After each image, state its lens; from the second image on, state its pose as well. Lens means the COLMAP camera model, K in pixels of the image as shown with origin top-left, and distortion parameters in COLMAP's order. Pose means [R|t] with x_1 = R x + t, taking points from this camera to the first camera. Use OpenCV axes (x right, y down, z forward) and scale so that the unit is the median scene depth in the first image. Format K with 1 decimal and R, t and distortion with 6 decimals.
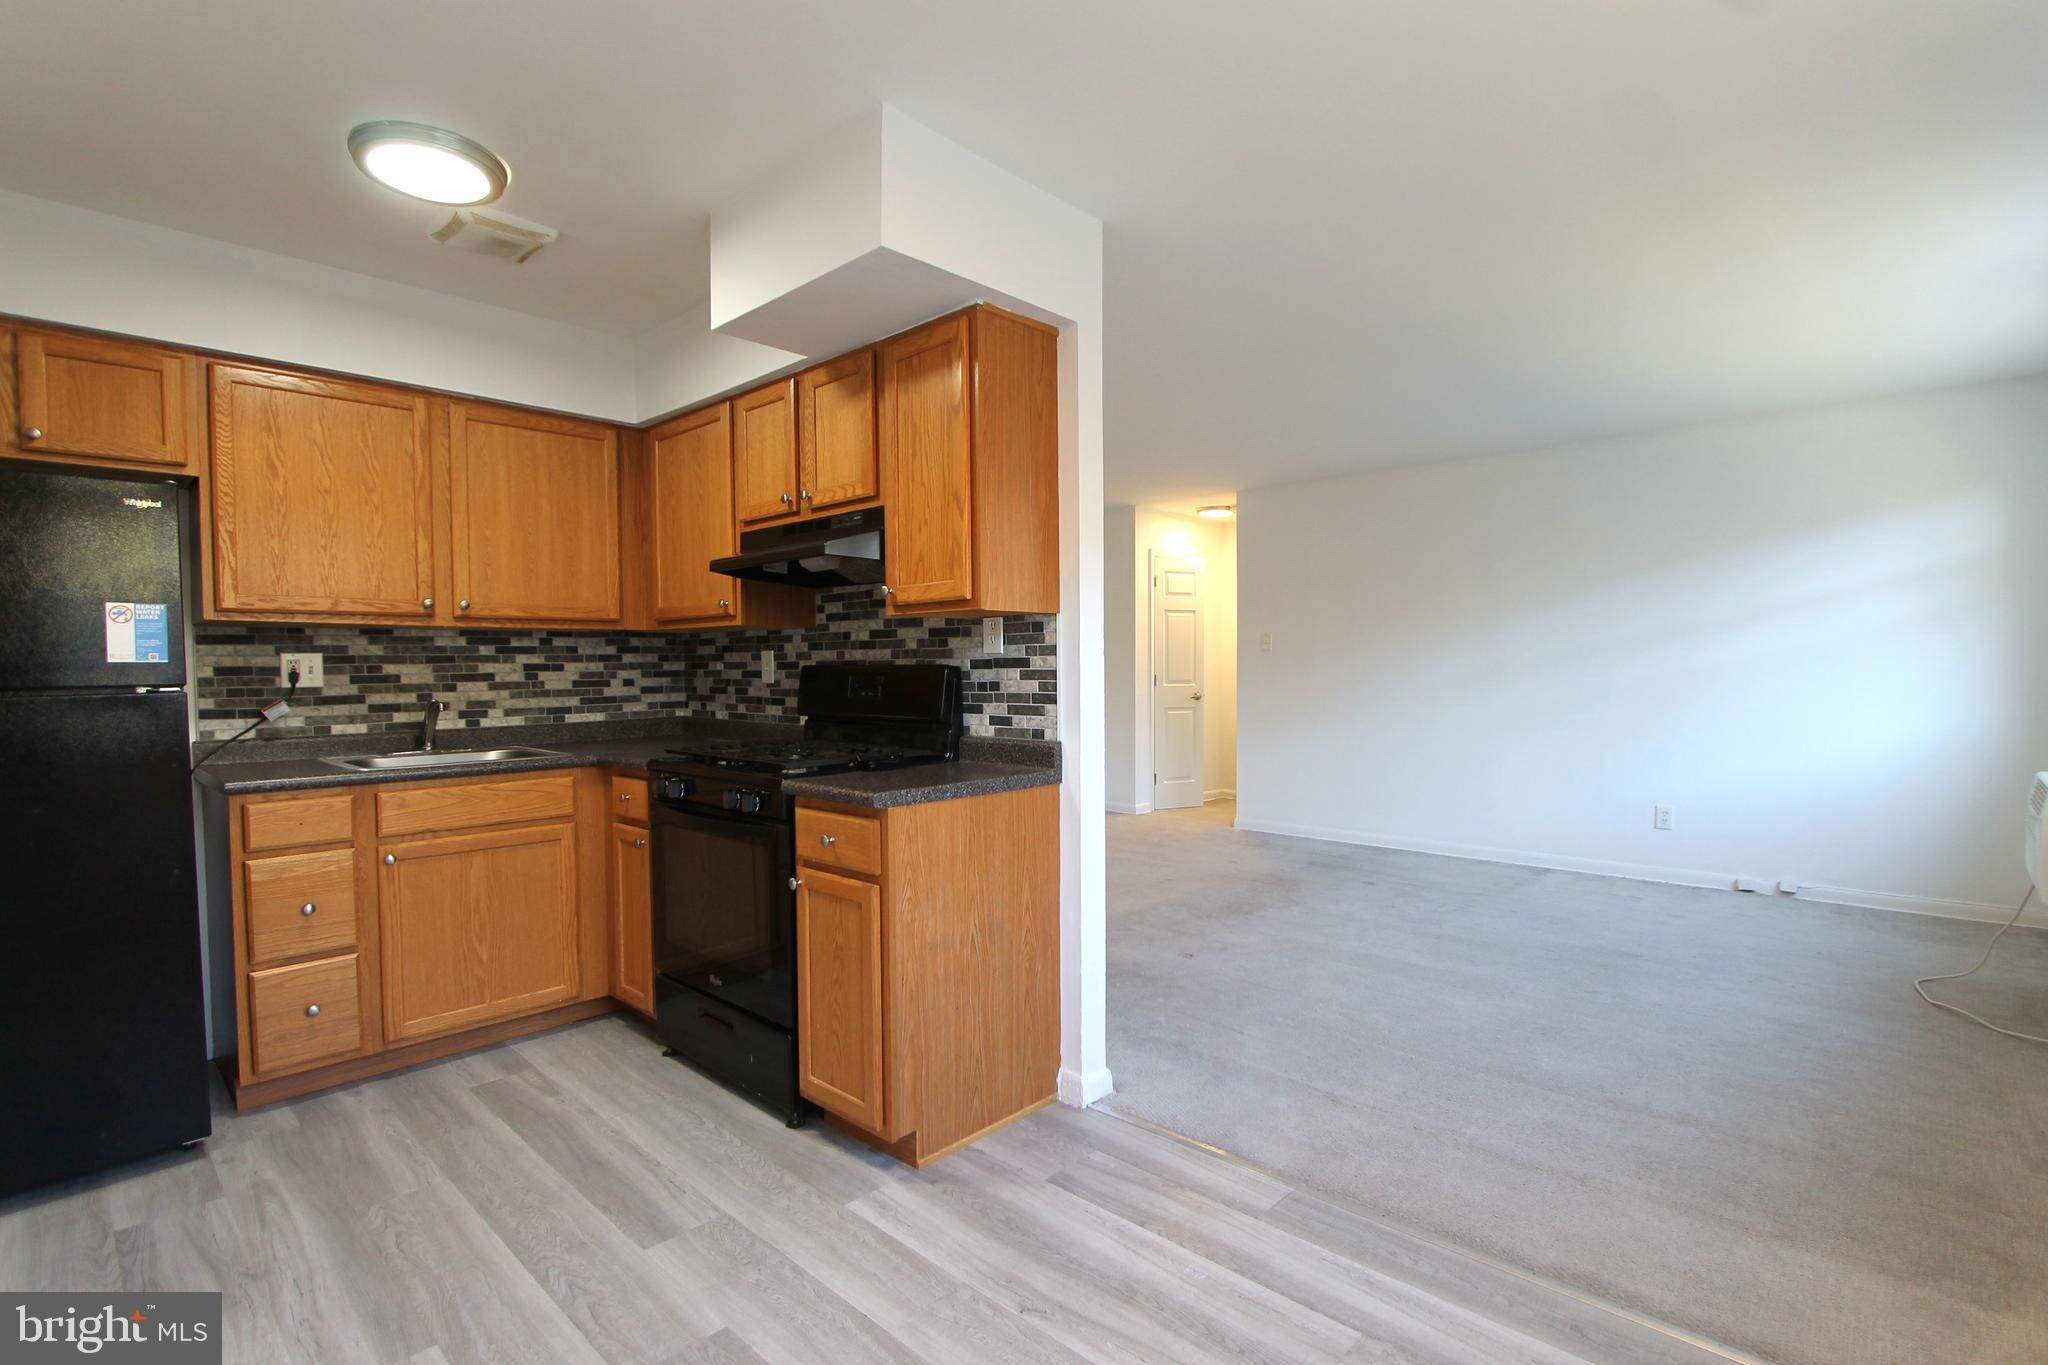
lens RADIAL K [[964.5, 0, 1048.3], [0, 964.5, 685.4], [0, 0, 1]] dist [-0.012246, 0.000403]
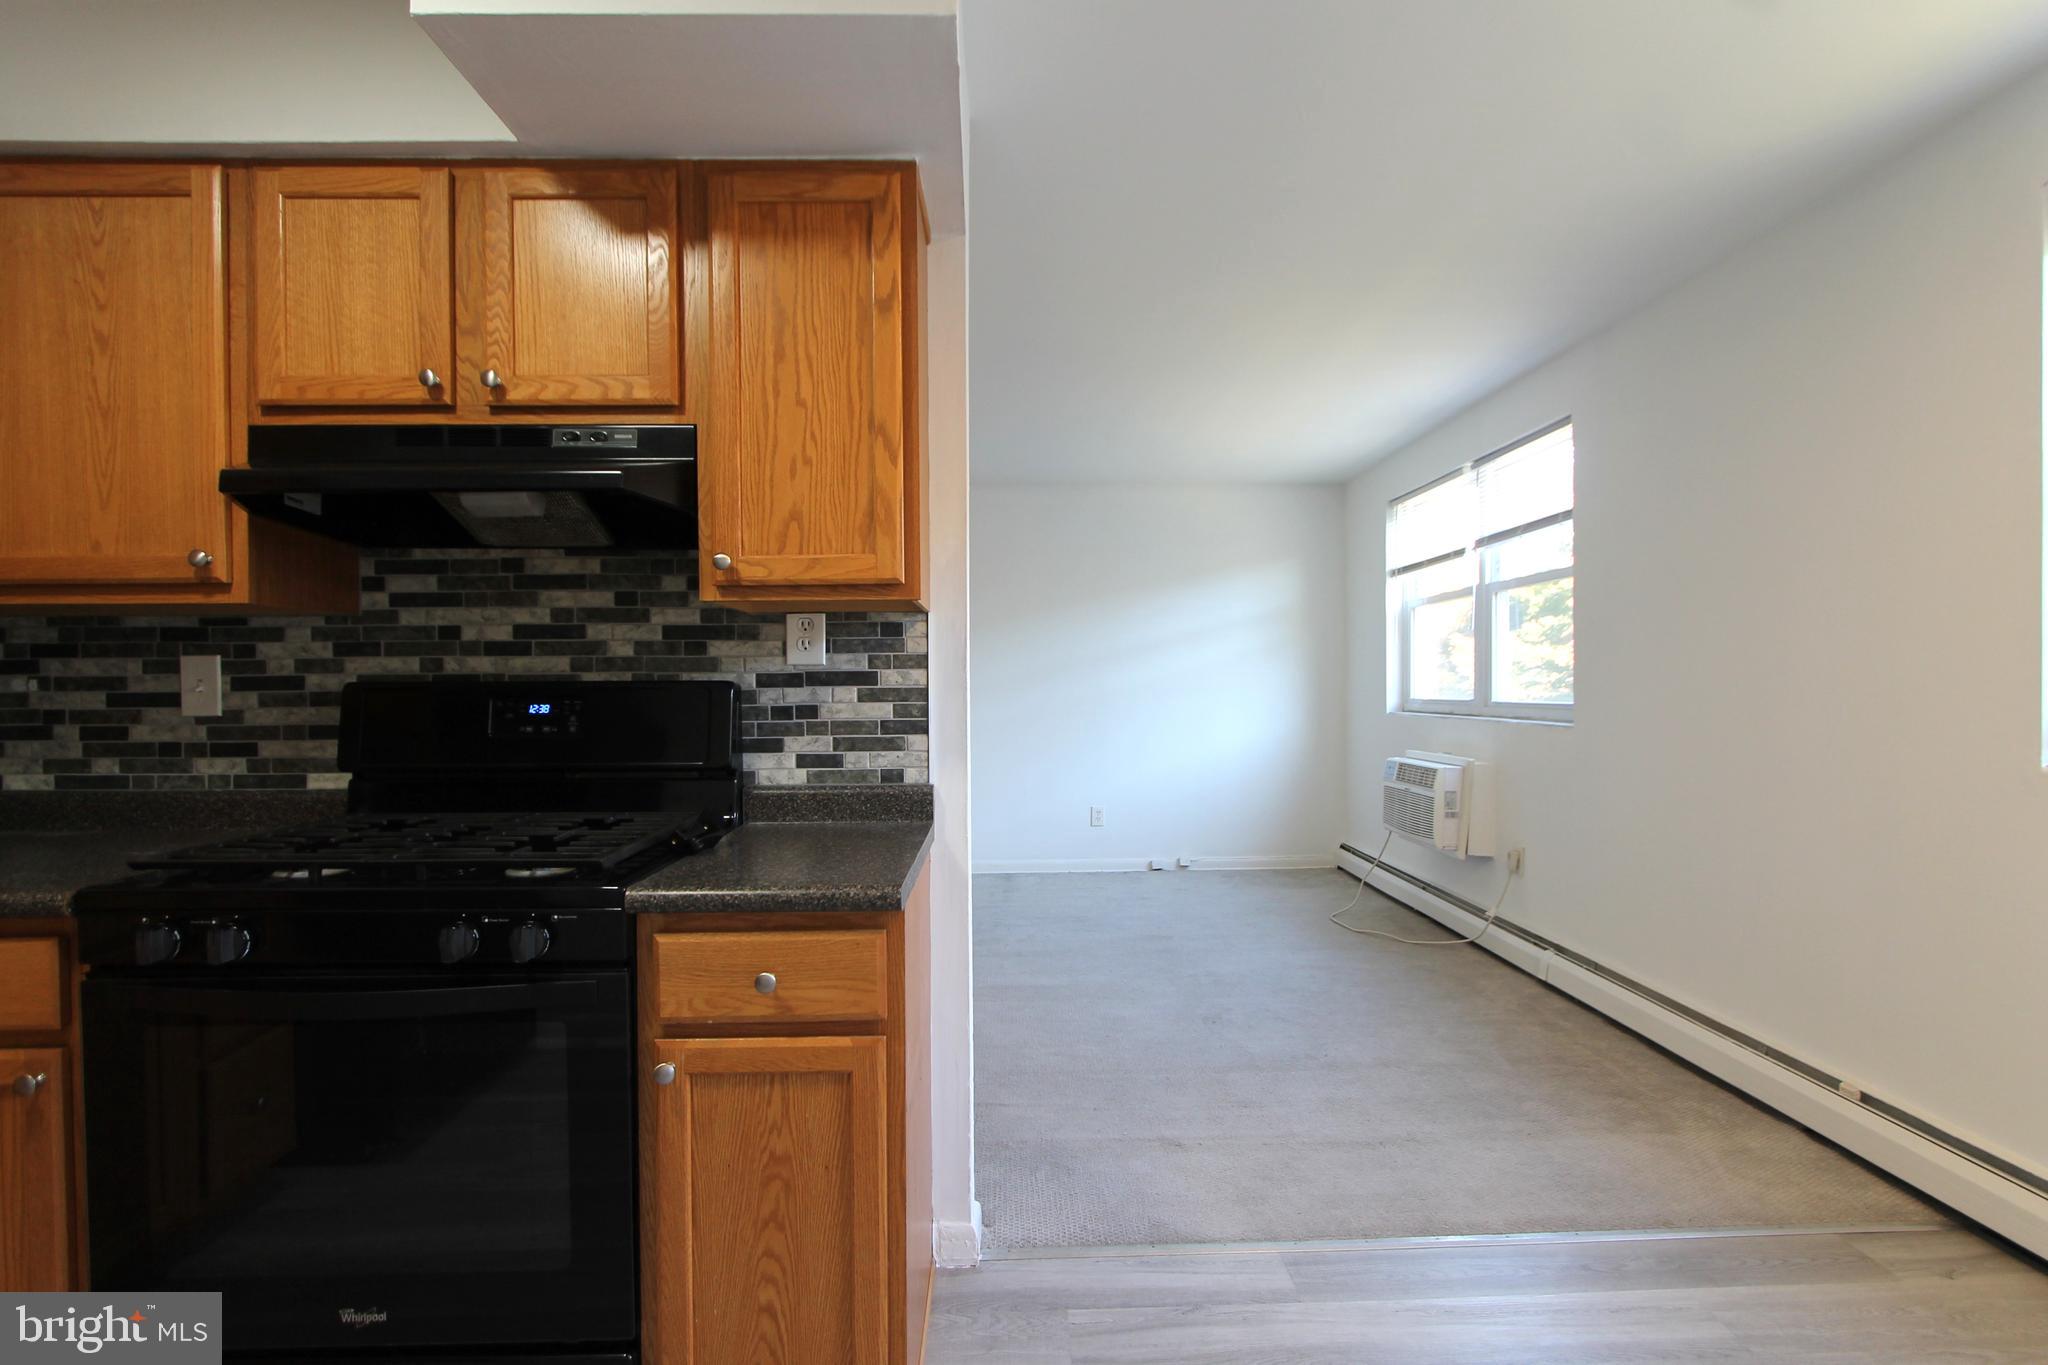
lens RADIAL K [[964.5, 0, 1026.7], [0, 964.5, 687.0], [0, 0, 1]] dist [-0.012246, 0.000403]
pose [[0.713300, -0.000485, 0.700858, -0.423763], [0.016256, 0.999742, -0.015853, -0.003392], [-0.700670, 0.022701, 0.713124, 0.383060]]
